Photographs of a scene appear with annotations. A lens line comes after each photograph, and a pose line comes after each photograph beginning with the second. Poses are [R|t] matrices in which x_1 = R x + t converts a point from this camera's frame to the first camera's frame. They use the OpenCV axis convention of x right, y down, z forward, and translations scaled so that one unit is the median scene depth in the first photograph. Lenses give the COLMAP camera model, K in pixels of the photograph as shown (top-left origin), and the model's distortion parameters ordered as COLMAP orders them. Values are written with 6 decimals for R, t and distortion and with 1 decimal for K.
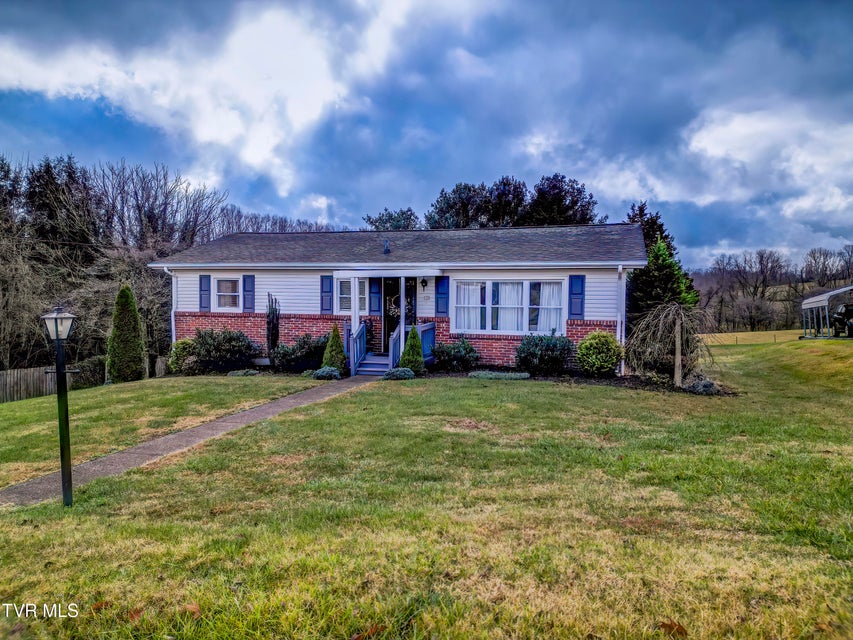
lens RADIAL K [[594.5, 0, 426.5], [0, 594.5, 320.0], [0, 0, 1]] dist [0.087561, -0.081446]
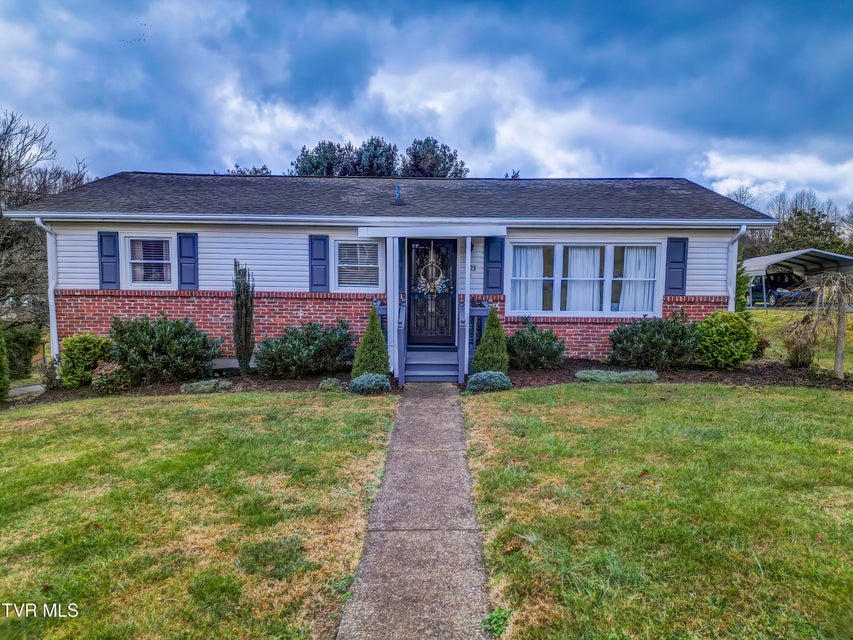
lens RADIAL K [[594.5, 0, 426.5], [0, 594.5, 320.0], [0, 0, 1]] dist [0.087561, -0.081446]
pose [[0.958201, -0.025169, 0.284988, -0.248295], [0.011439, 0.998697, 0.049738, -0.010186], [-0.285868, -0.044399, 0.957240, 0.306736]]
